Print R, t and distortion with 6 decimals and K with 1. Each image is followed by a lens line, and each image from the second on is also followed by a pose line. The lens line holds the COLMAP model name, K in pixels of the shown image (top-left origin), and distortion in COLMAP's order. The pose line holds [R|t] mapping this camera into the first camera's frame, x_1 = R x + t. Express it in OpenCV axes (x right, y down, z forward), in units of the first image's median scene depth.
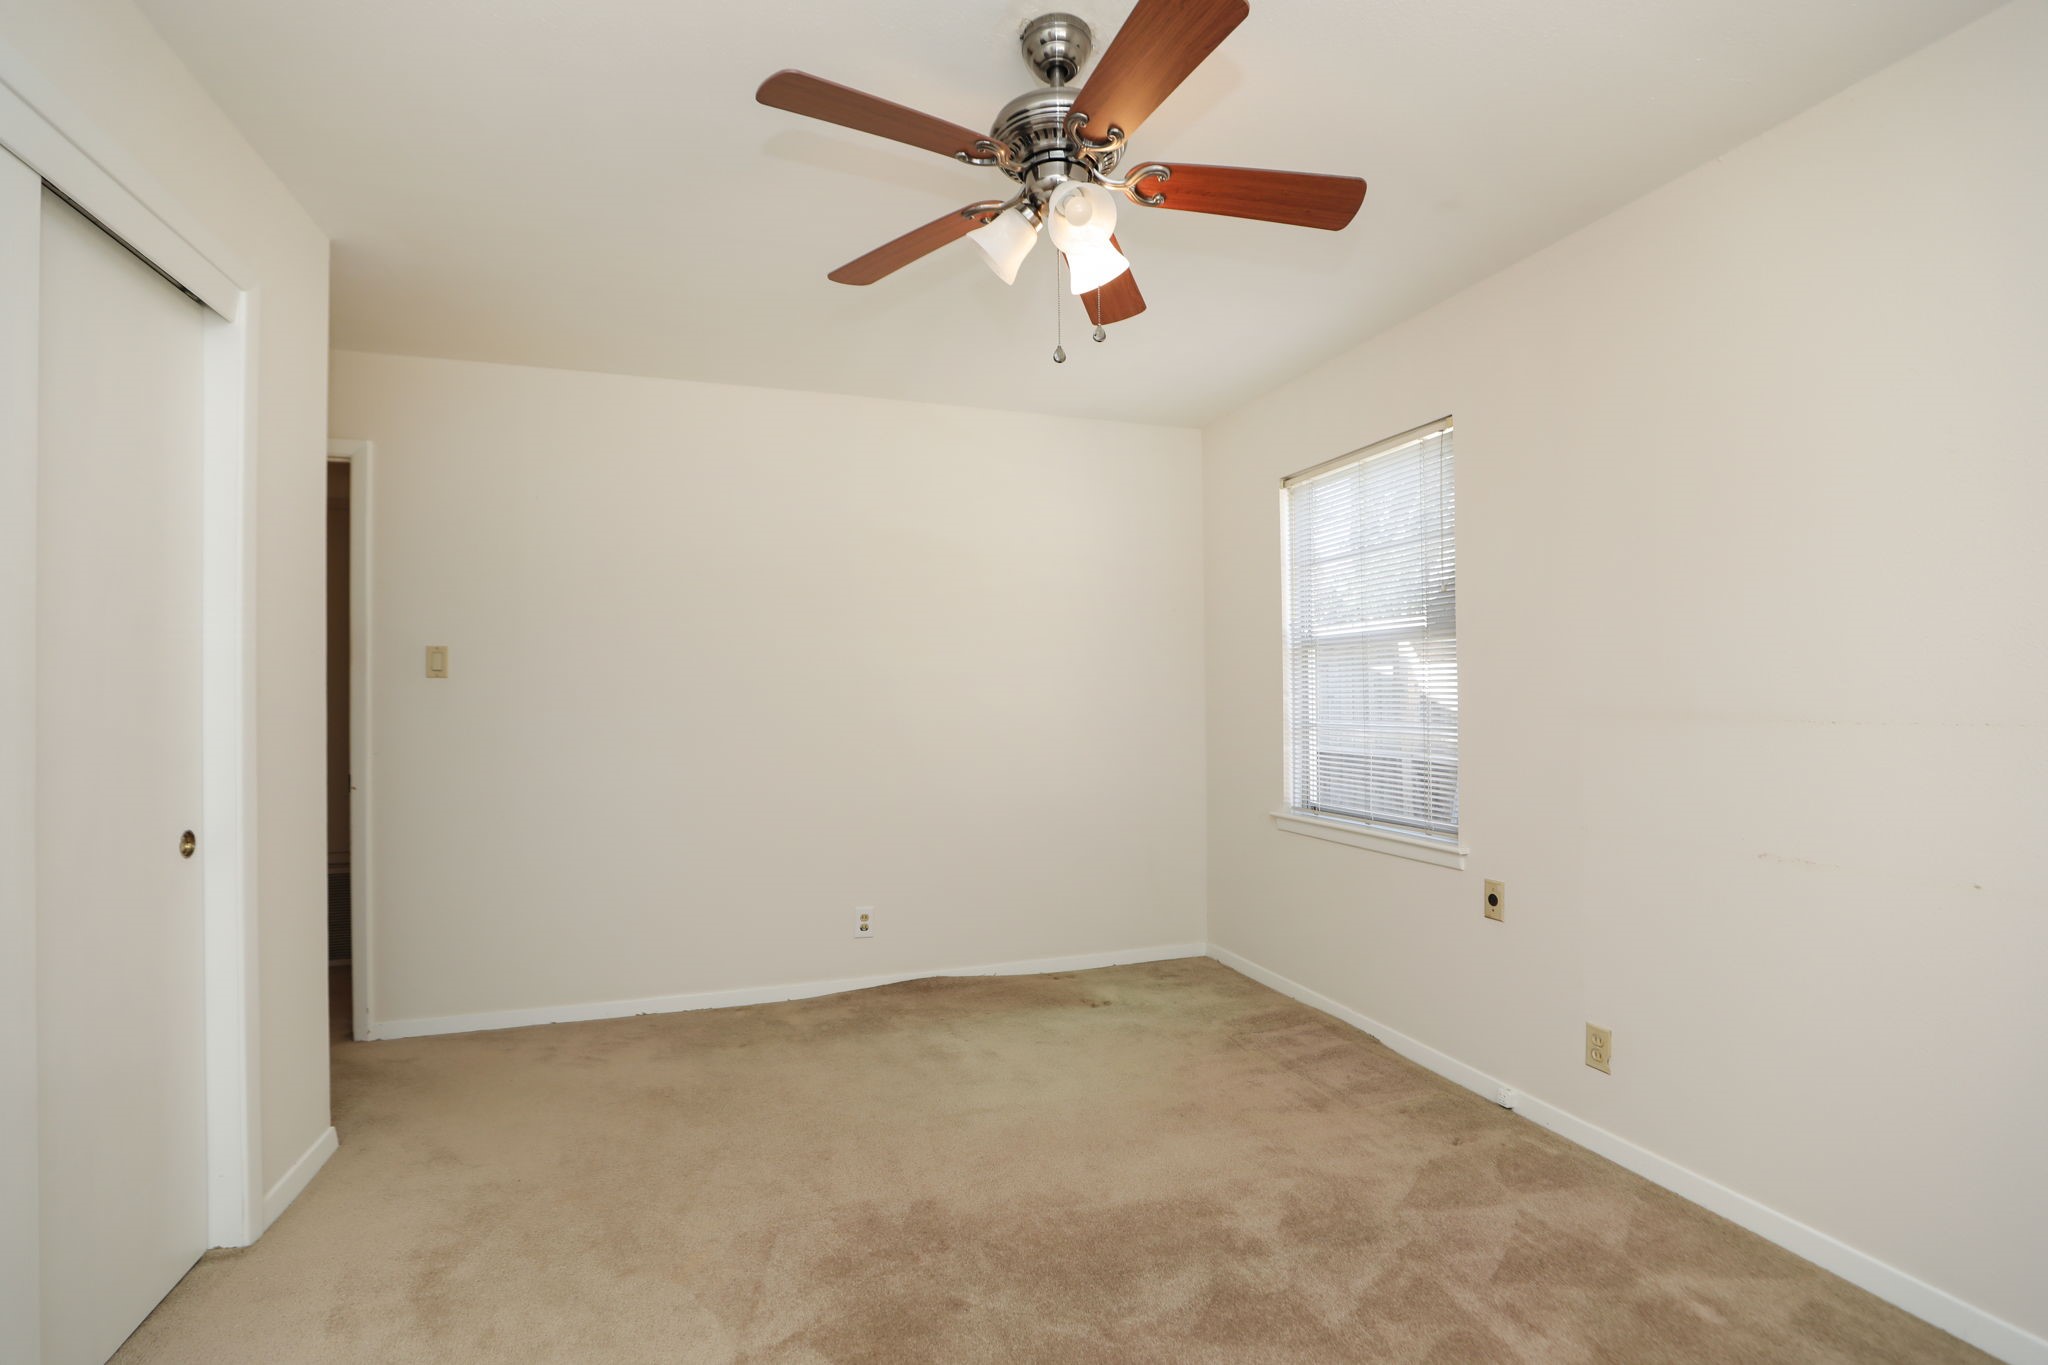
lens RADIAL K [[926.1, 0, 1016.0], [0, 926.1, 685.8], [0, 0, 1]] dist [-0.044565, 0.012647]
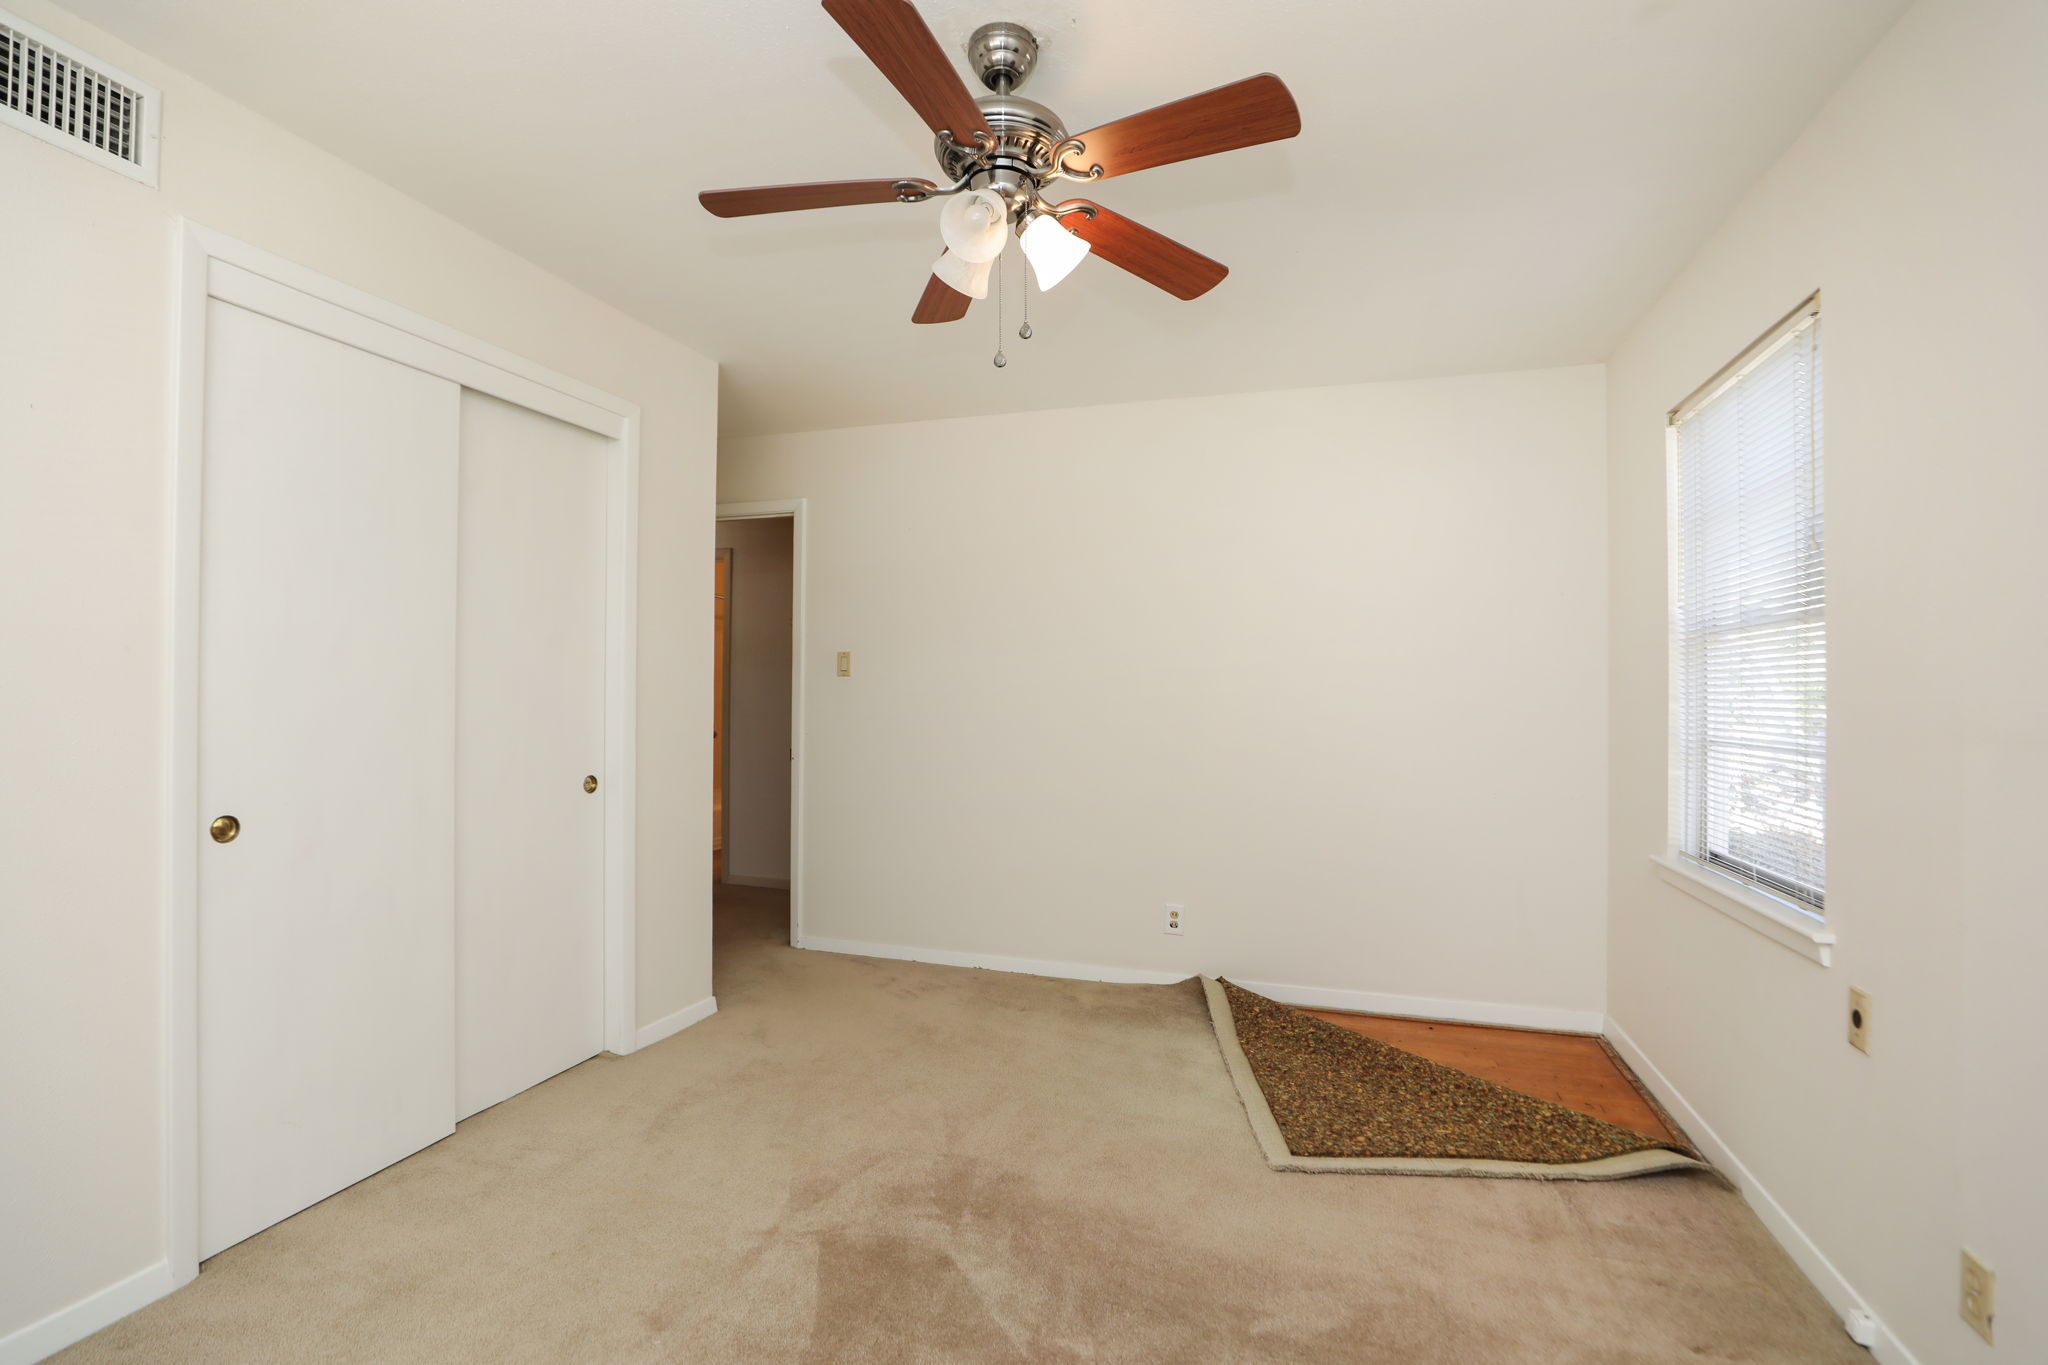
lens RADIAL K [[926.1, 0, 1016.0], [0, 926.1, 685.8], [0, 0, 1]] dist [-0.044565, 0.012647]
pose [[0.799536, 0.007610, -0.600569, 0.400658], [-0.006786, 0.999970, 0.003637, -0.002172], [0.600579, 0.001168, 0.799564, 0.118655]]
